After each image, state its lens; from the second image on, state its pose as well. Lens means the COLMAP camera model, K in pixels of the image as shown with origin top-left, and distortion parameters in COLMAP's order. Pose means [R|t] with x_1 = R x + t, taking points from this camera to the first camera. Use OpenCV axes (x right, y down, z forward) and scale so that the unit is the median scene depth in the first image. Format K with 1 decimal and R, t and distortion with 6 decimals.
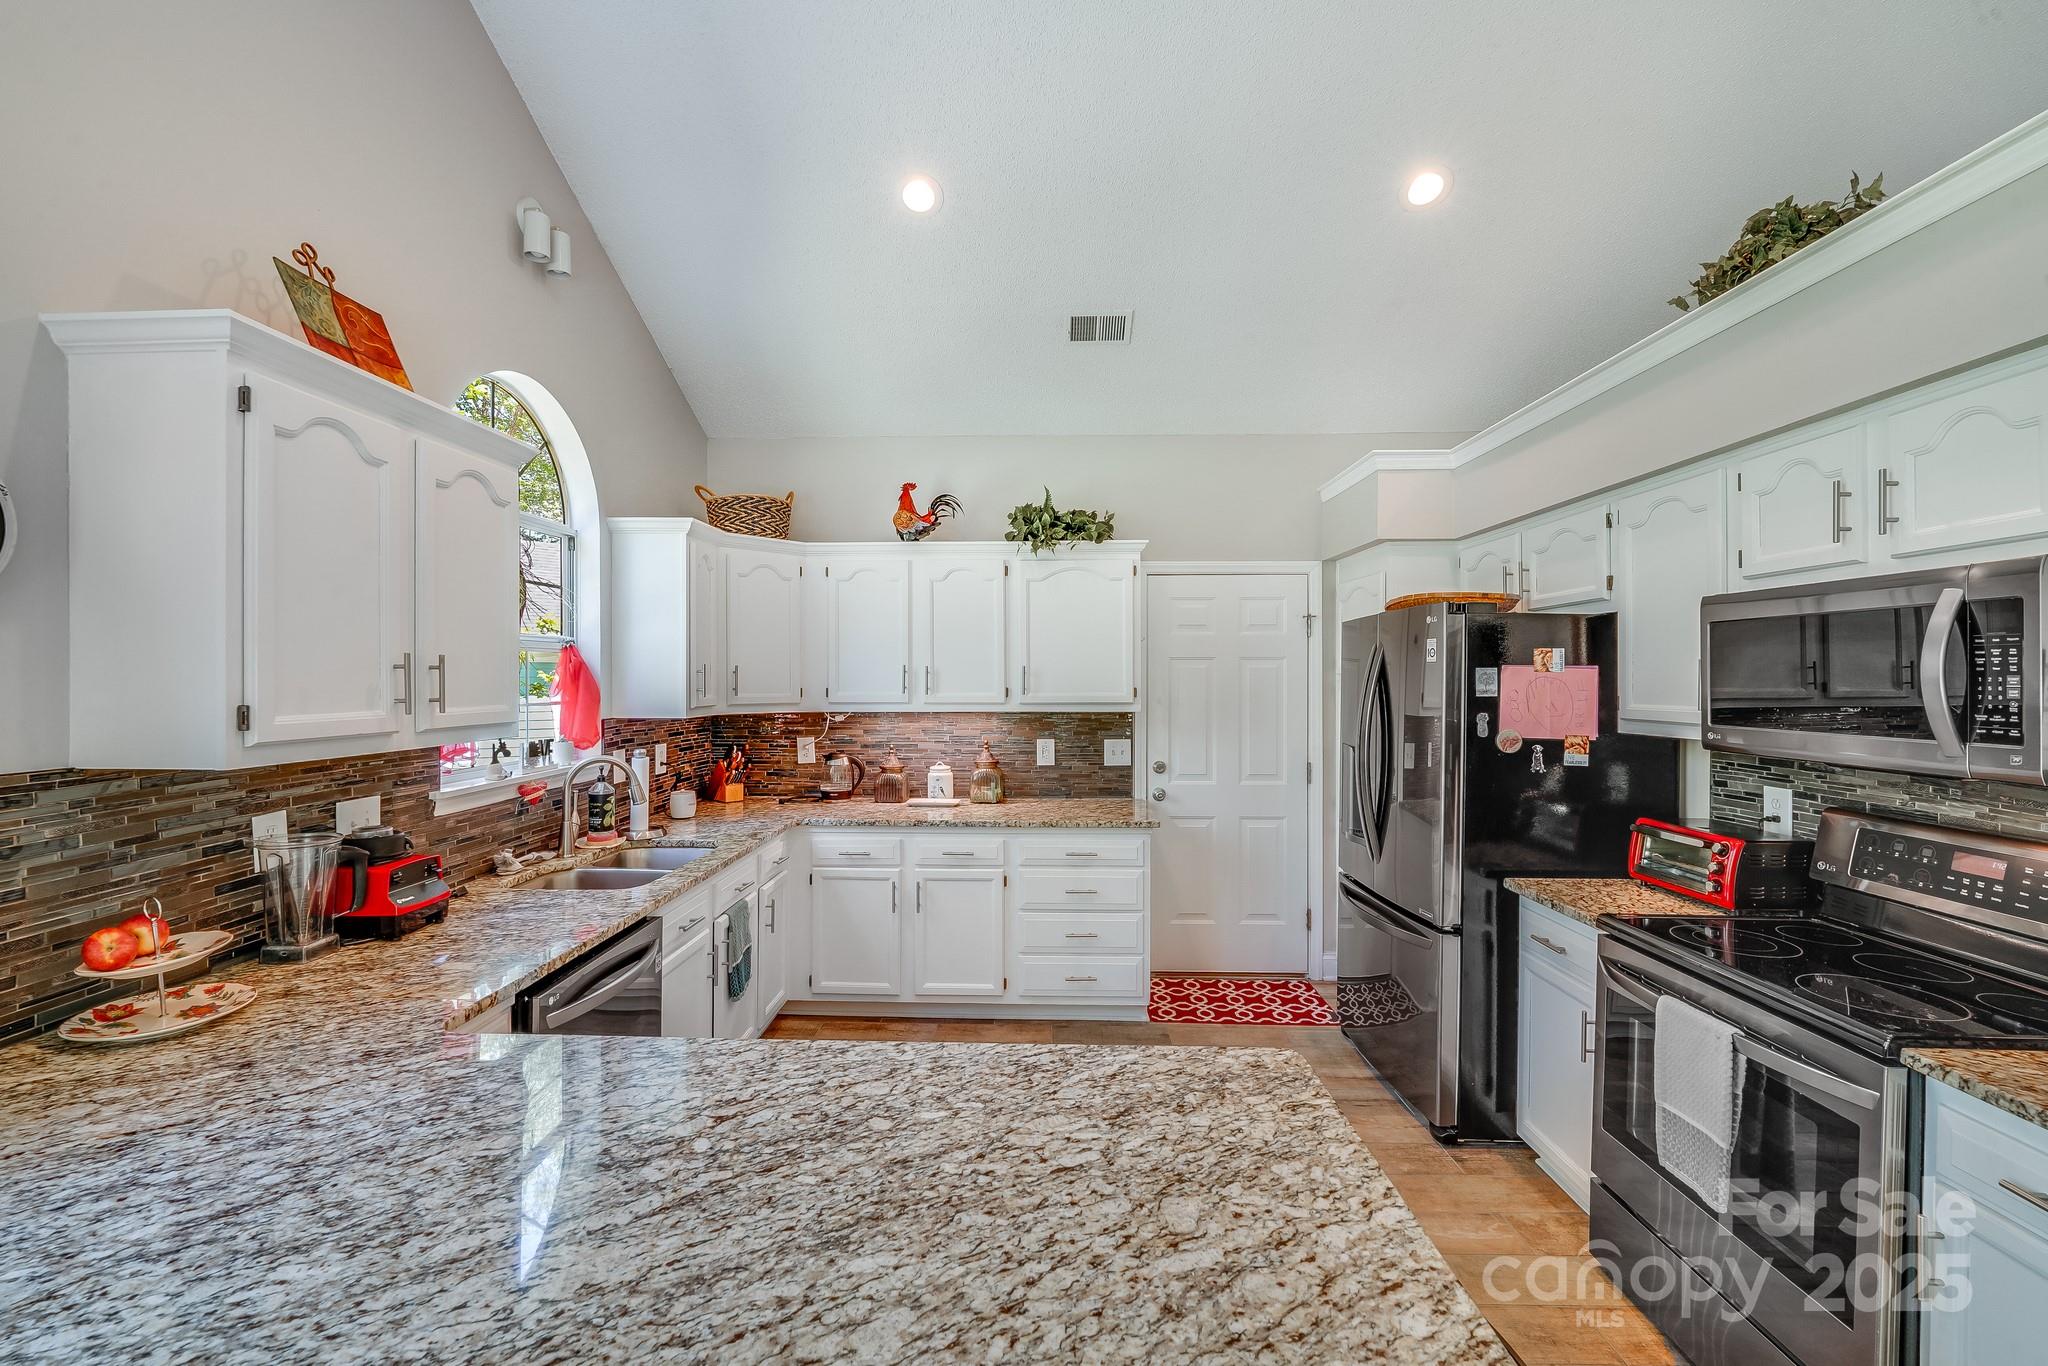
lens RADIAL K [[833.5, 0, 1015.3], [0, 833.5, 677.8], [0, 0, 1]] dist [-0.001393, -0.005304]
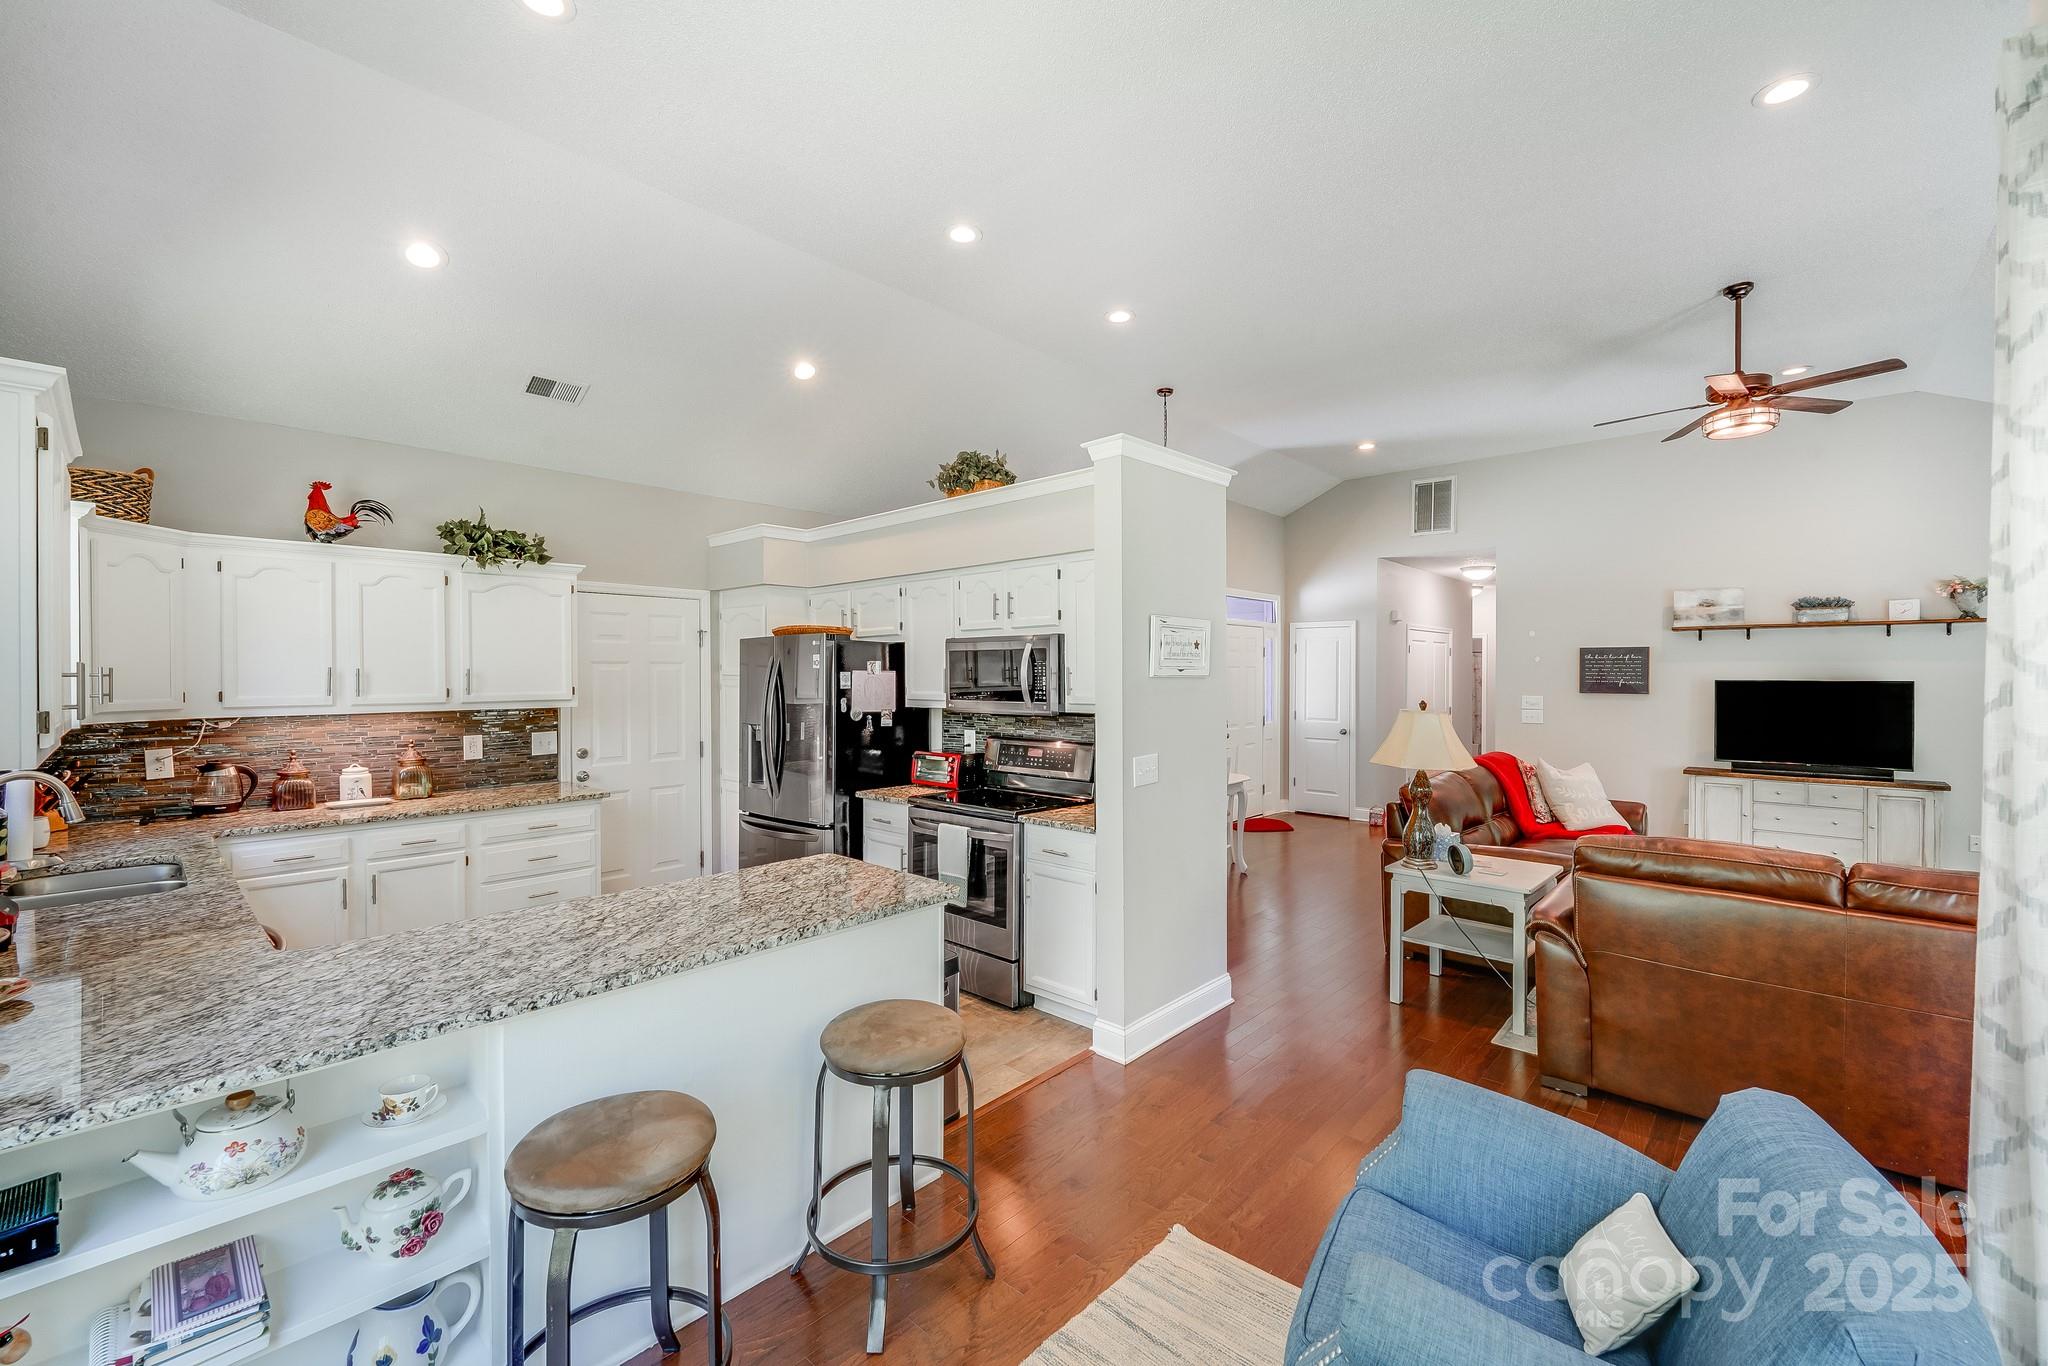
lens RADIAL K [[840.0, 0, 1024.8], [0, 840.0, 677.0], [0, 0, 1]] dist [-0.000627, -0.005748]
pose [[0.652581, -0.005741, 0.757698, -0.511838], [0.003524, 0.999983, 0.004542, -0.008147], [-0.757711, -0.000294, 0.652590, -0.418779]]
